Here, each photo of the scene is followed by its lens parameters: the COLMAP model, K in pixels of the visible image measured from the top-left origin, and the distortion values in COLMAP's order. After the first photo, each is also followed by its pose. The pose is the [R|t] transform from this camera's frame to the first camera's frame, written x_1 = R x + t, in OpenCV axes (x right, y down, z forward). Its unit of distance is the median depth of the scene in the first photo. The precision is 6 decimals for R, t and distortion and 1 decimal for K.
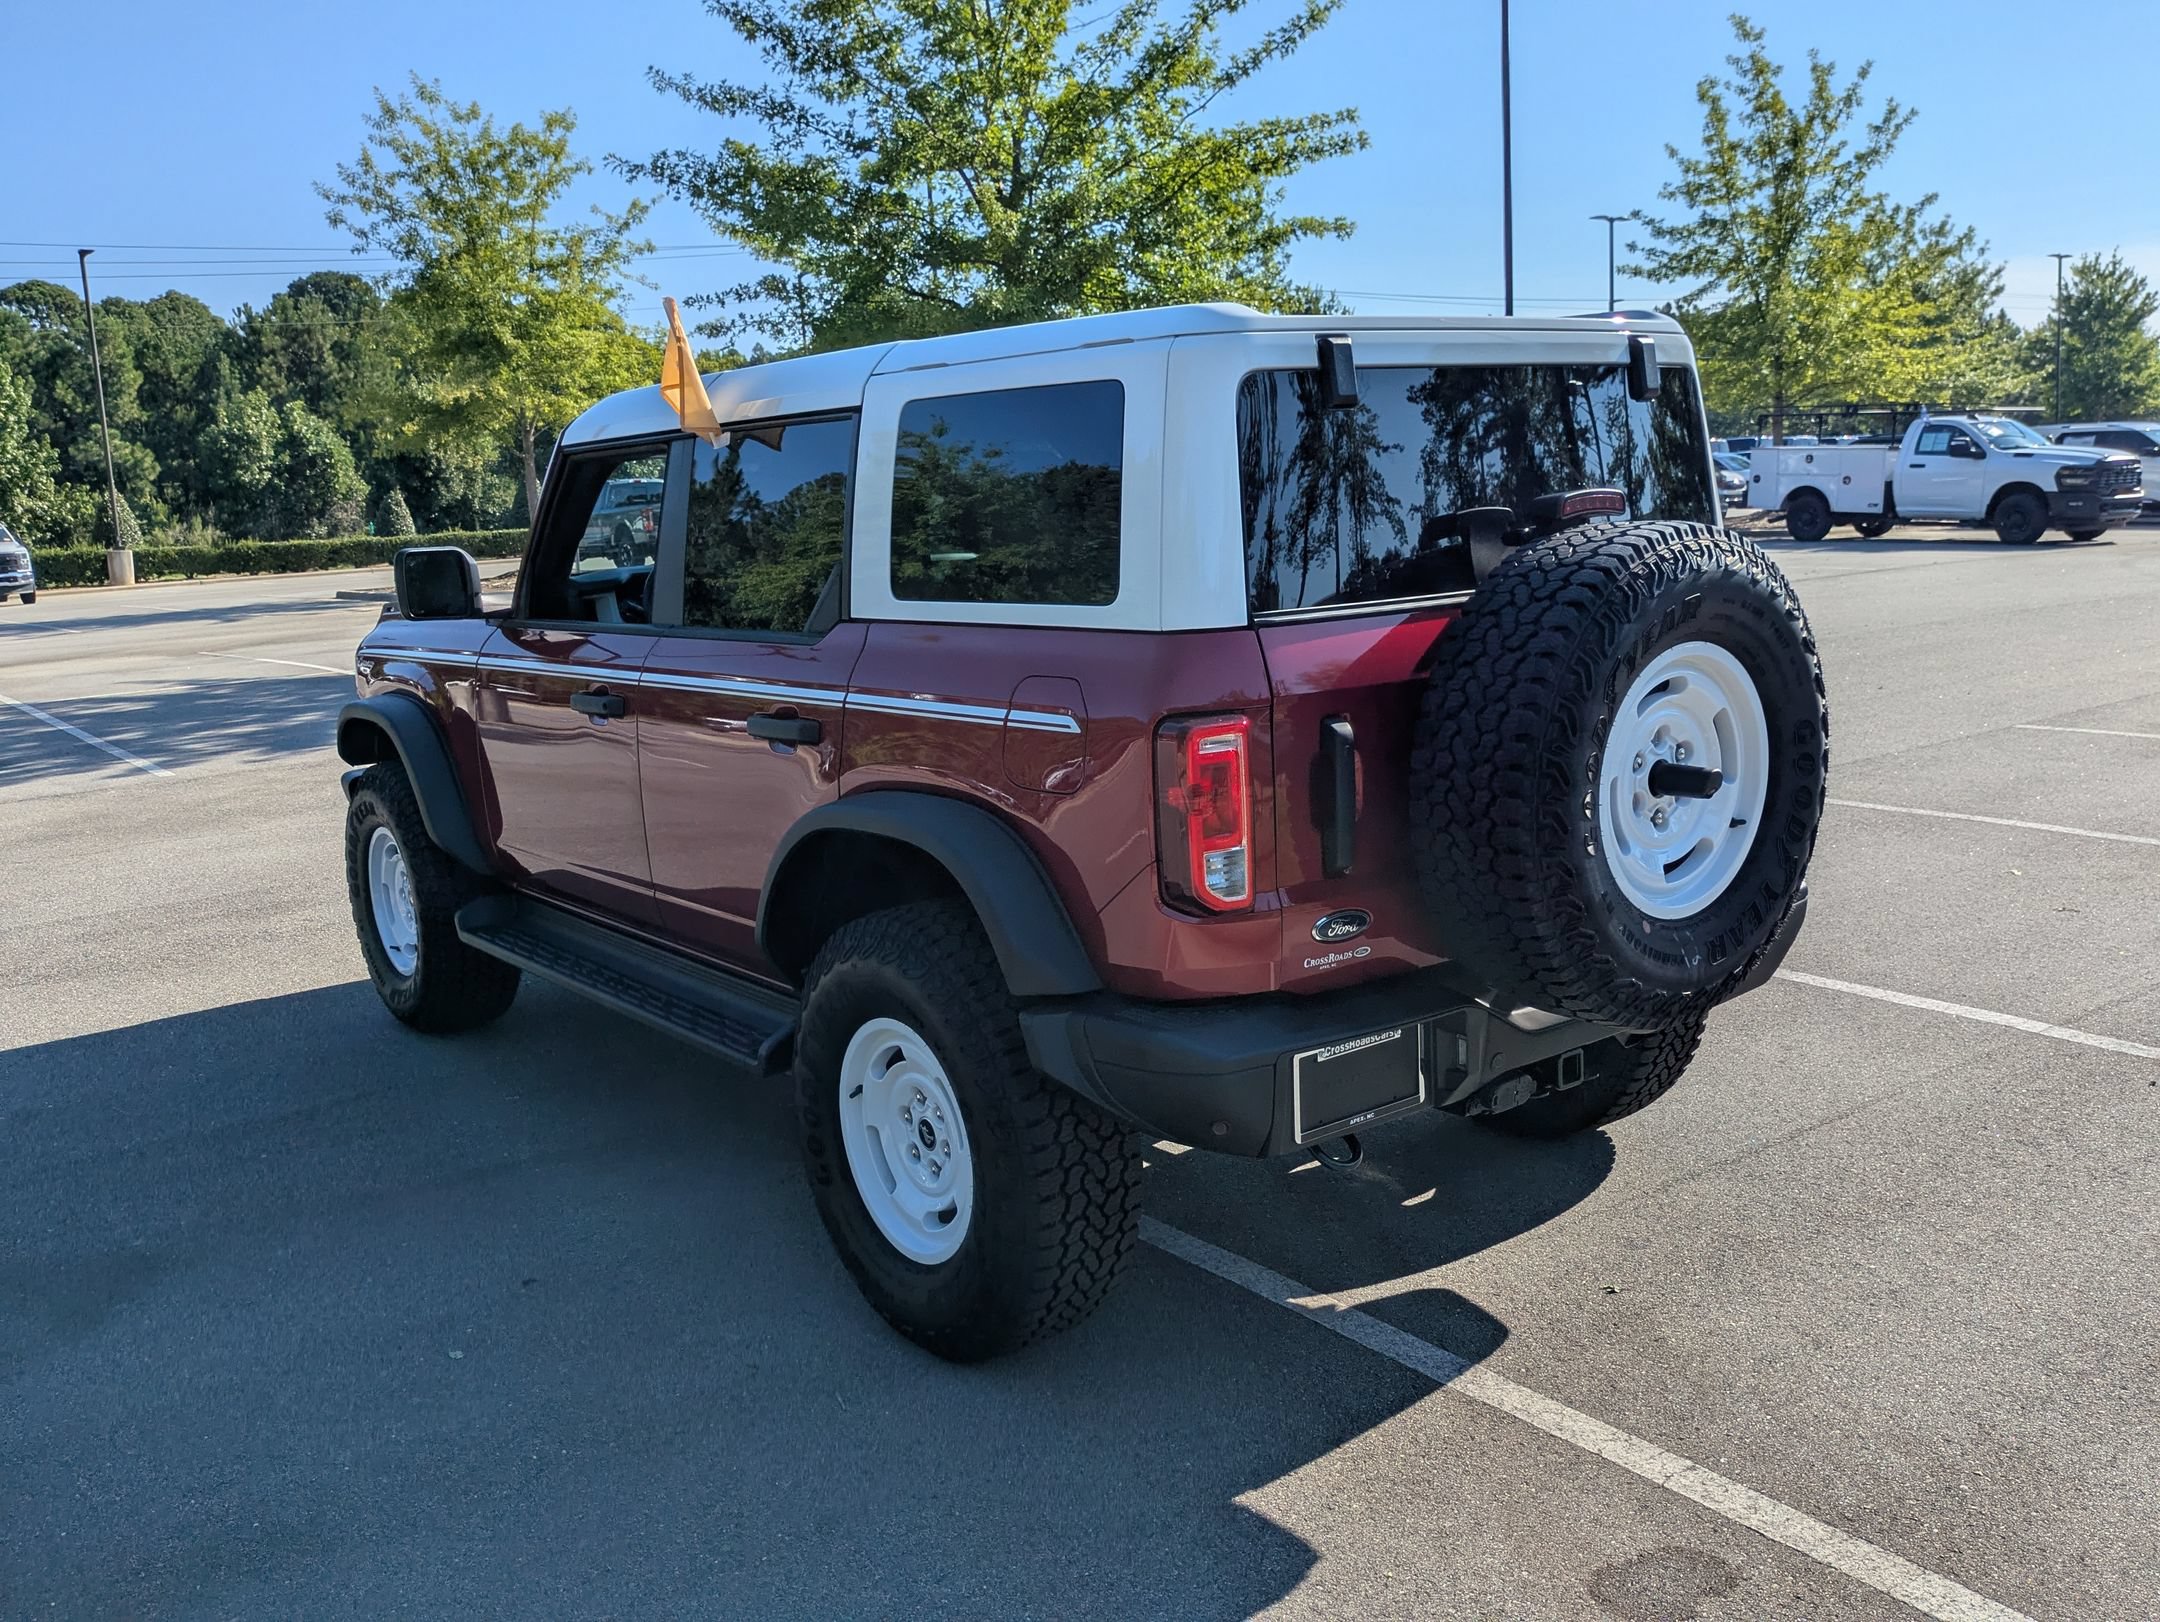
lens RADIAL K [[1853.5, 0, 1024.8], [0, 1853.5, 841.9], [0, 0, 1]] dist [0.063555, -0.060973]
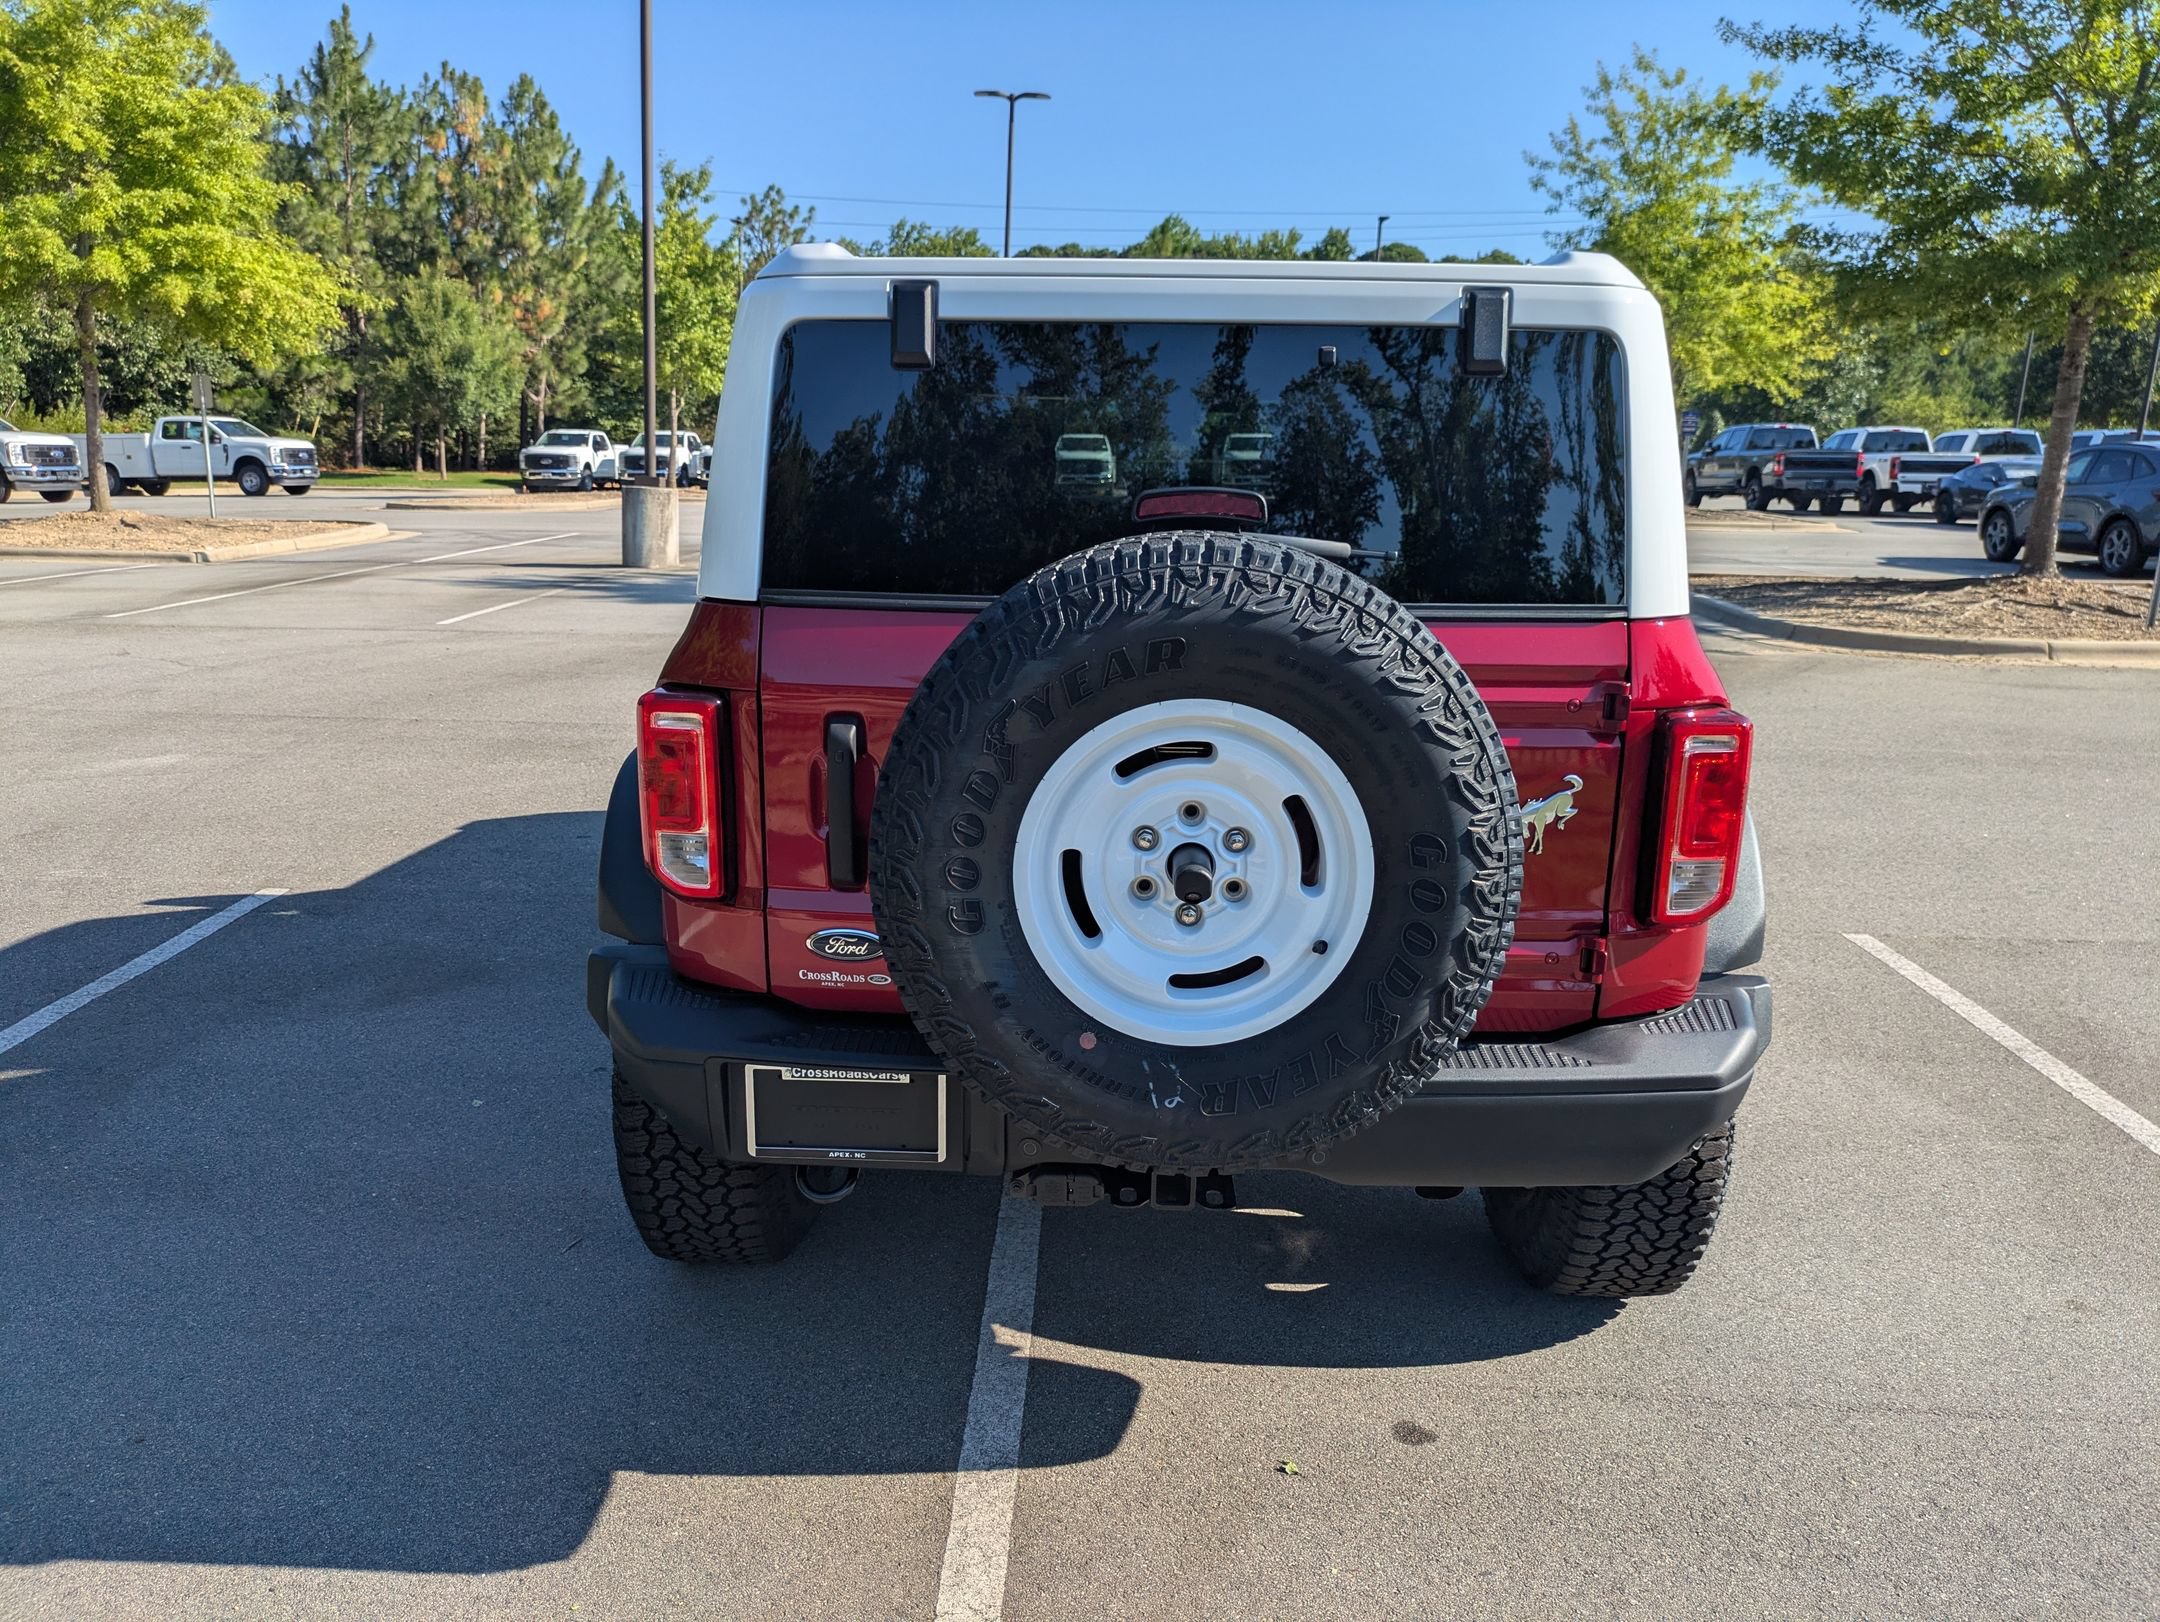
lens RADIAL K [[1588.7, 0, 1074.8], [0, 1588.7, 835.8], [0, 0, 1]] dist [0.022111, -0.001230]
pose [[0.776534, 0.213236, -0.592896, 0.140712], [-0.173201, 0.976982, 0.124527, -0.024484], [0.605803, 0.005991, 0.795592, 0.089424]]
